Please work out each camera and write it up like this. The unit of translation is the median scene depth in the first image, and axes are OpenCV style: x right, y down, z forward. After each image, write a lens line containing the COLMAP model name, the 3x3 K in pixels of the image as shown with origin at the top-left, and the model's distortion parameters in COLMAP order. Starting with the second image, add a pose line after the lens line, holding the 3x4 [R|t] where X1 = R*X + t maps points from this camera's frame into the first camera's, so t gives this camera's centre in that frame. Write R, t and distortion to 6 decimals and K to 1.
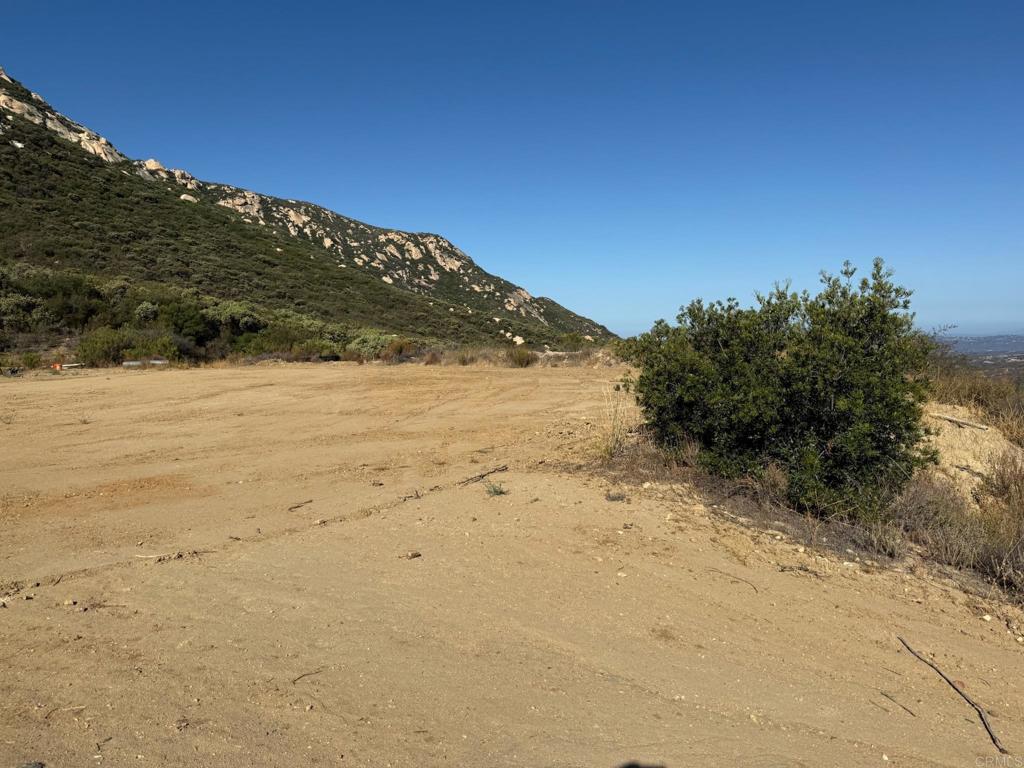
lens RADIAL K [[706.8, 0, 512.0], [0, 706.8, 384.0], [0, 0, 1]] dist [0.105640, -0.122941]
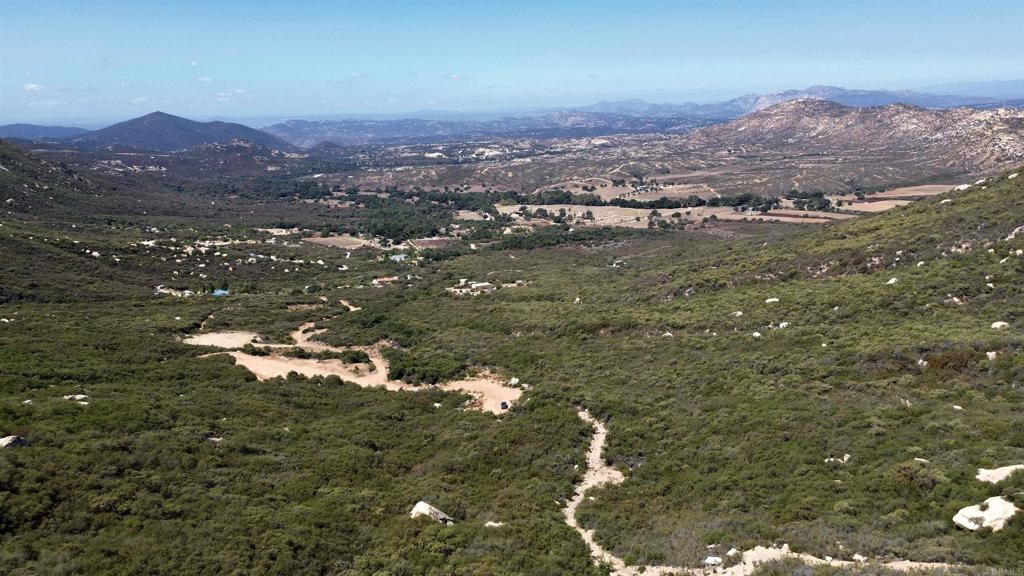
lens RADIAL K [[717.7, 0, 512.0], [0, 717.7, 288.0], [0, 0, 1]] dist [0.068967, -0.073258]
pose [[0.745429, -0.157325, 0.647753, -0.132457], [0.045111, 0.981427, 0.186455, -0.088087], [-0.665057, -0.109768, 0.738682, -0.342181]]
